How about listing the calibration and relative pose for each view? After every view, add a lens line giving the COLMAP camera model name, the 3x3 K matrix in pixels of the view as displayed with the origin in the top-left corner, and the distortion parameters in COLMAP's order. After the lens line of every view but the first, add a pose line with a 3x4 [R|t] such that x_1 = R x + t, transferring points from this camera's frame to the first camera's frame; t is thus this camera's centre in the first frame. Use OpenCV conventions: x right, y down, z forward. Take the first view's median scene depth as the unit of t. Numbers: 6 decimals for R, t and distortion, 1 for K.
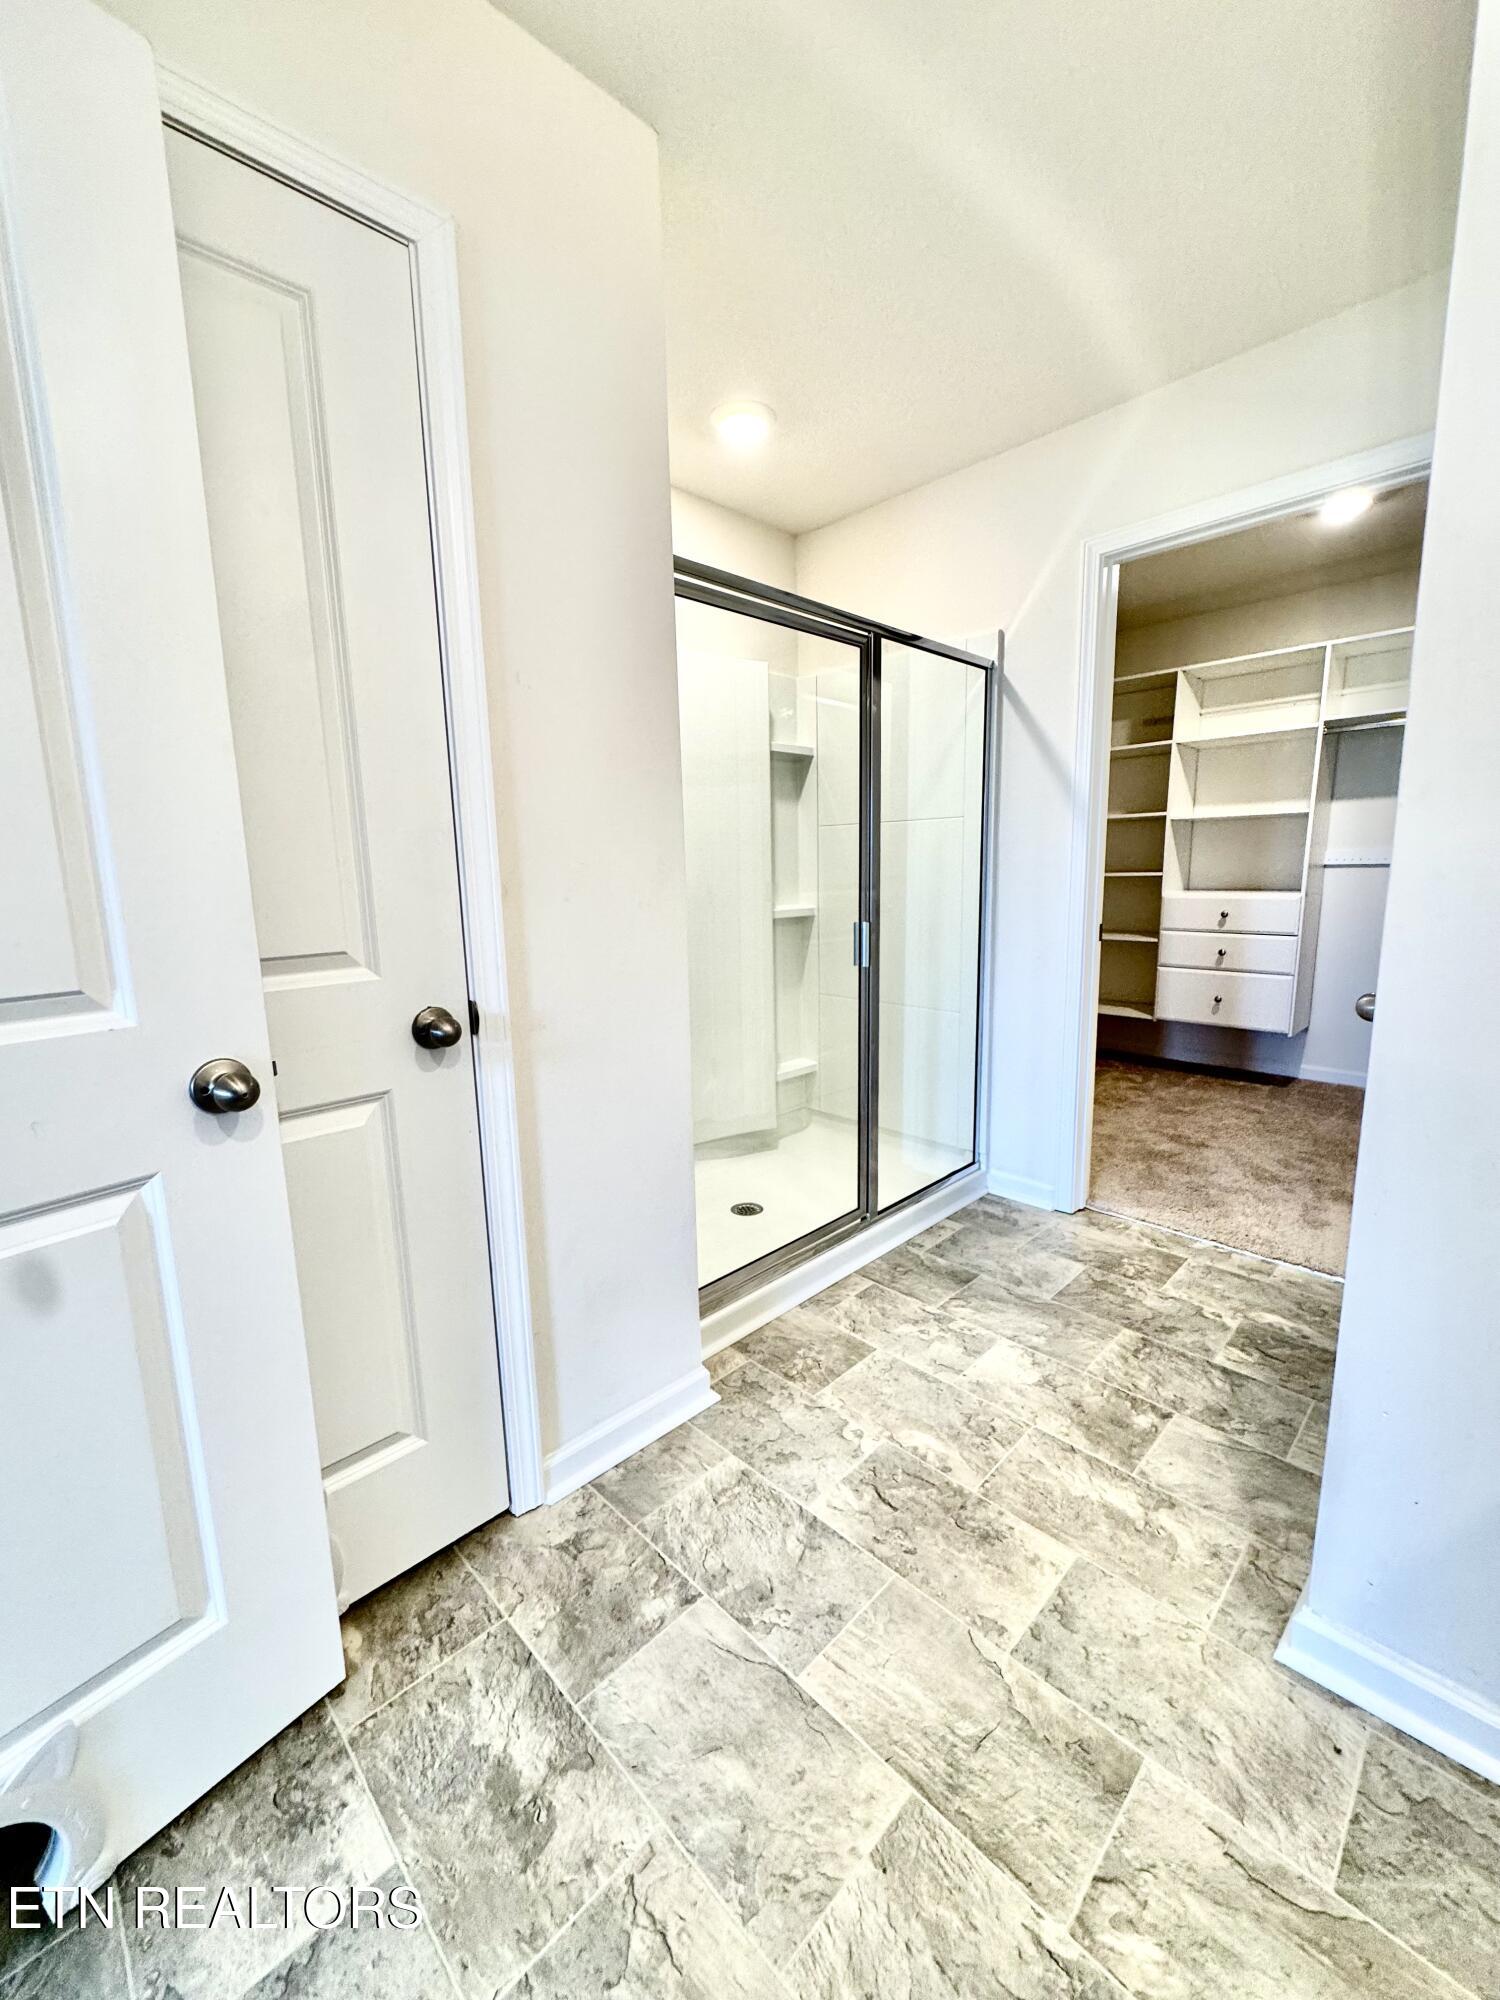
lens RADIAL K [[794.5, 0, 750.0], [0, 794.5, 1000.0], [0, 0, 1]] dist [-0.001701, -0.000066]
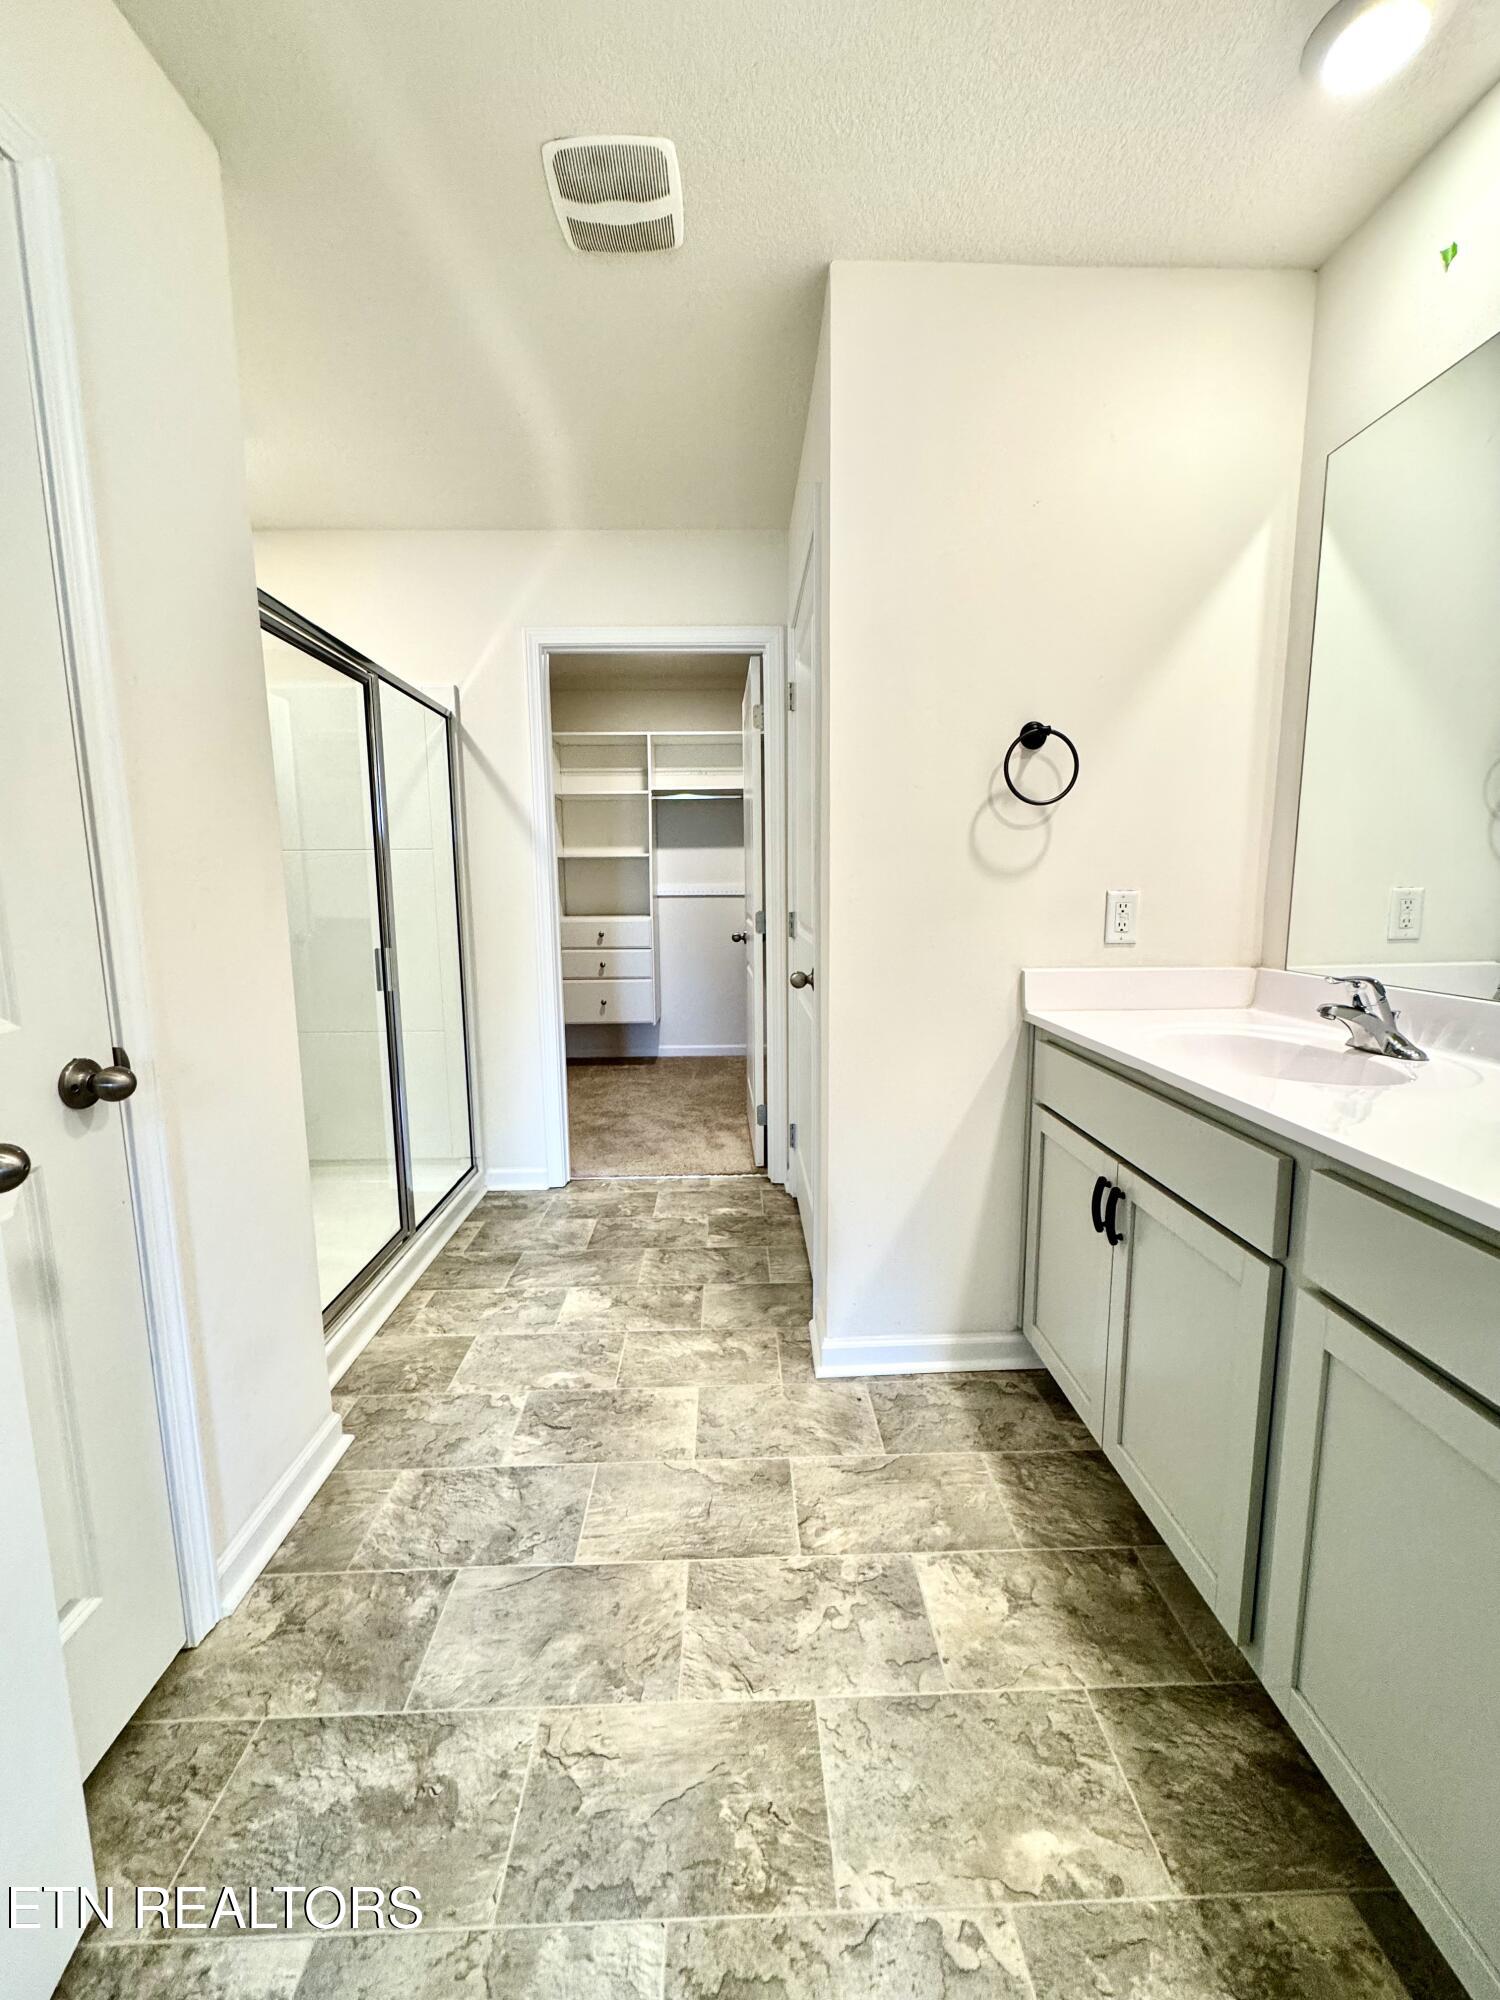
lens RADIAL K [[794.5, 0, 750.0], [0, 794.5, 1000.0], [0, 0, 1]] dist [-0.001701, -0.000066]
pose [[0.681275, -0.086396, 0.726912, -0.421804], [0.112595, 0.993562, 0.012562, 0.013983], [-0.723317, 0.073289, 0.686616, -0.064615]]
